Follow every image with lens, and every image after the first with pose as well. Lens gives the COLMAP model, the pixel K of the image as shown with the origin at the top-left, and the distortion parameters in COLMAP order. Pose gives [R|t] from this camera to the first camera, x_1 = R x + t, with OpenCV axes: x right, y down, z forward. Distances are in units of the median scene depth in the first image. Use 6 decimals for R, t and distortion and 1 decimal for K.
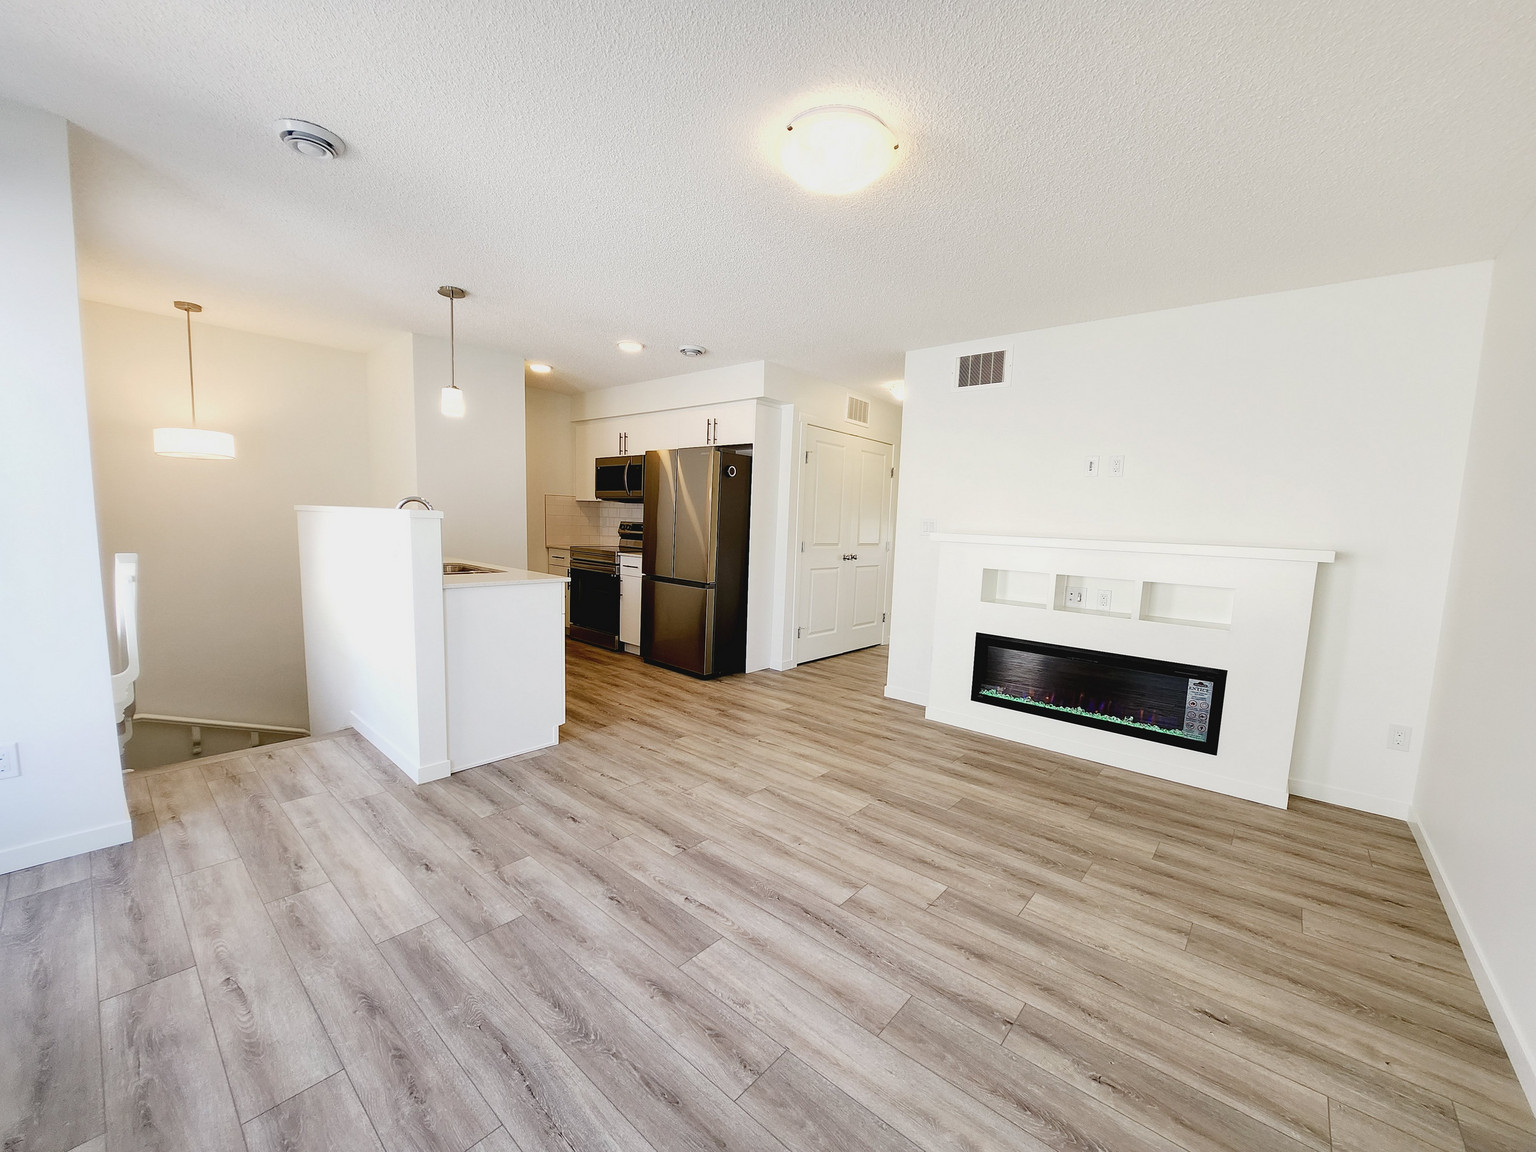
lens RADIAL K [[602.4, 0, 776.2], [0, 602.4, 585.4], [0, 0, 1]] dist [-0.015493, -0.000059]
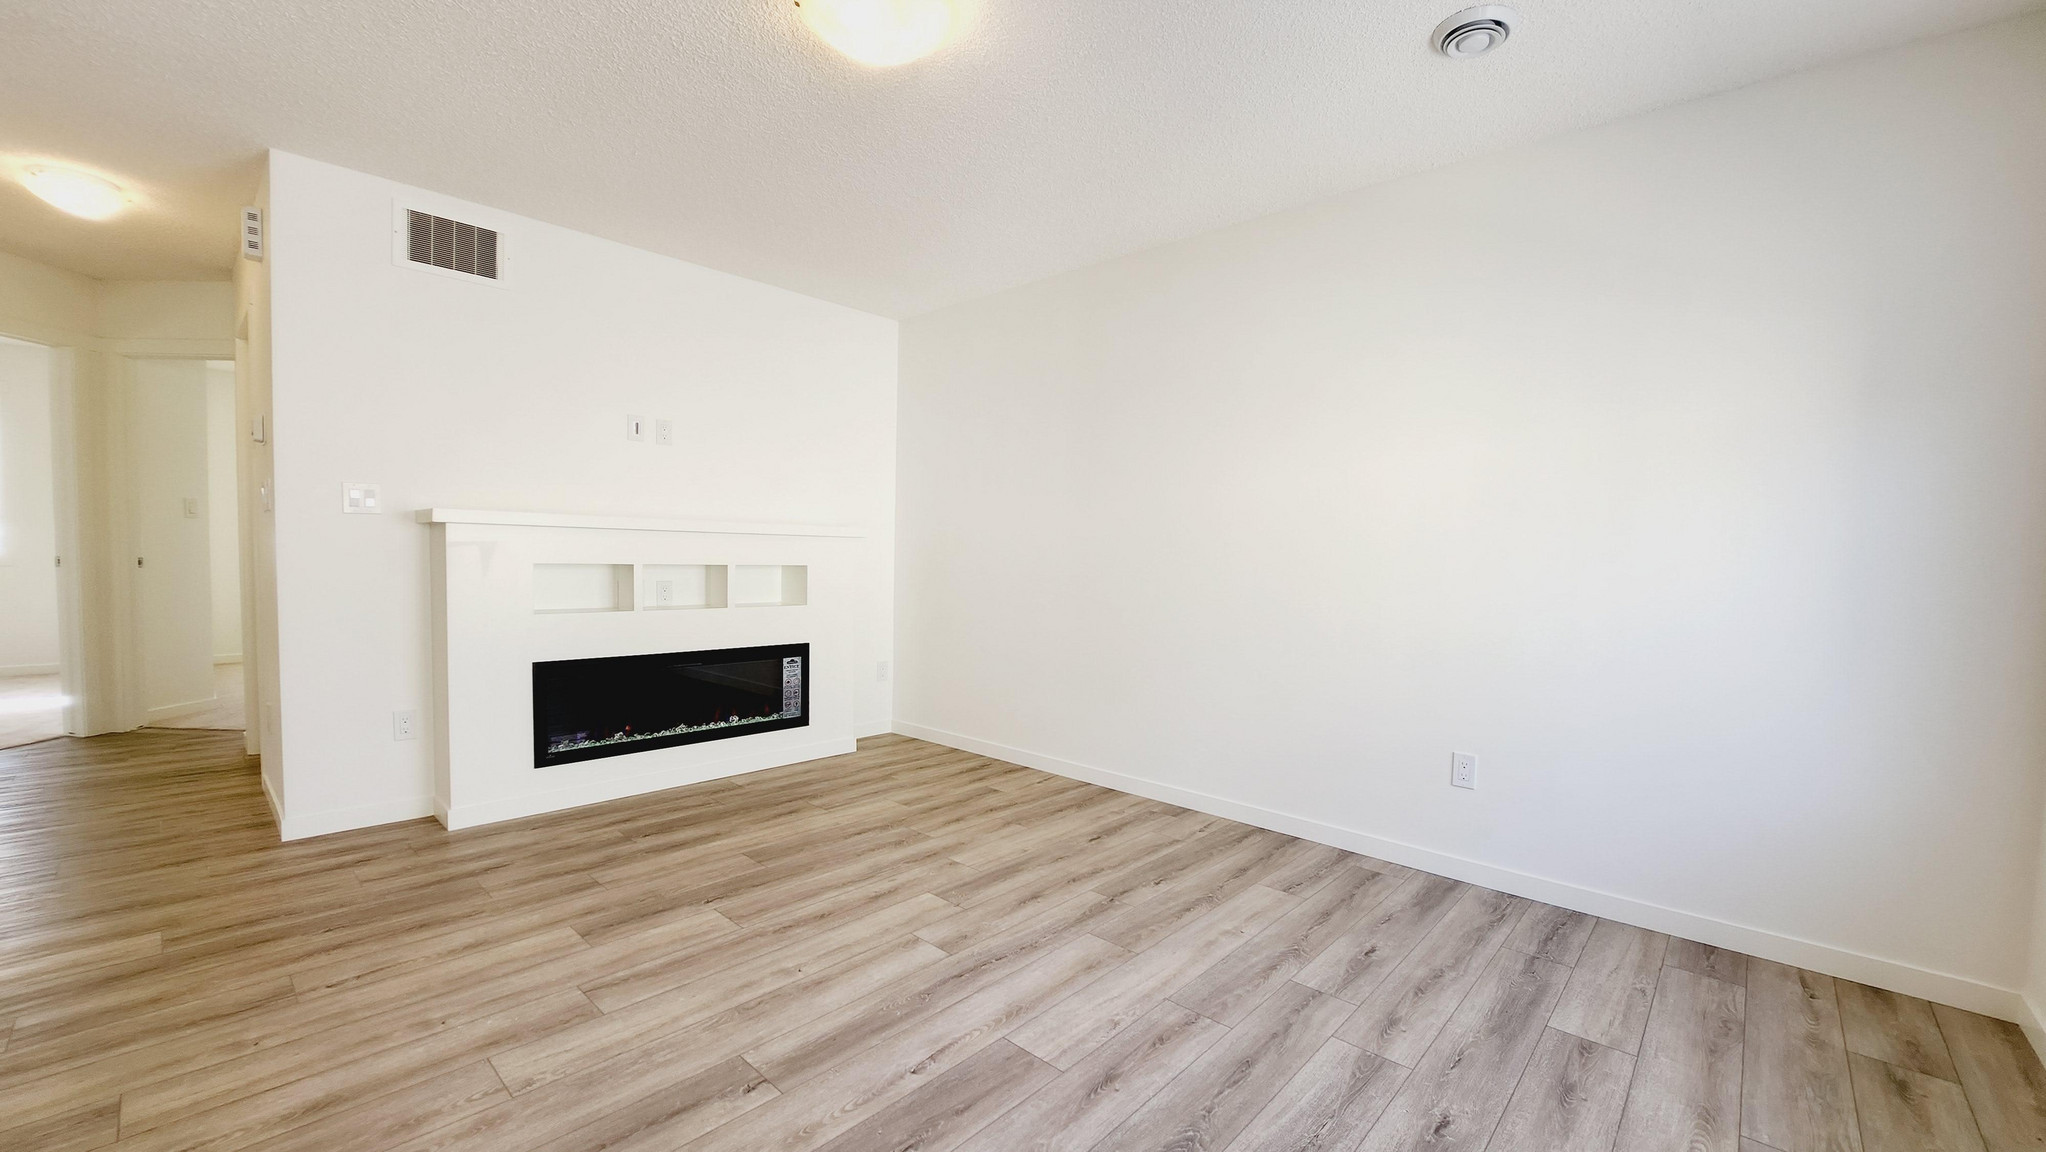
lens RADIAL K [[812.5, 0, 1023.0], [0, 812.5, 576.0], [0, 0, 1]] dist [-0.000973, -0.000246]
pose [[0.045338, -0.062125, 0.997038, -0.555149], [0.081584, 0.994961, 0.058285, -0.023815], [-0.995635, 0.078700, 0.050178, 0.457799]]
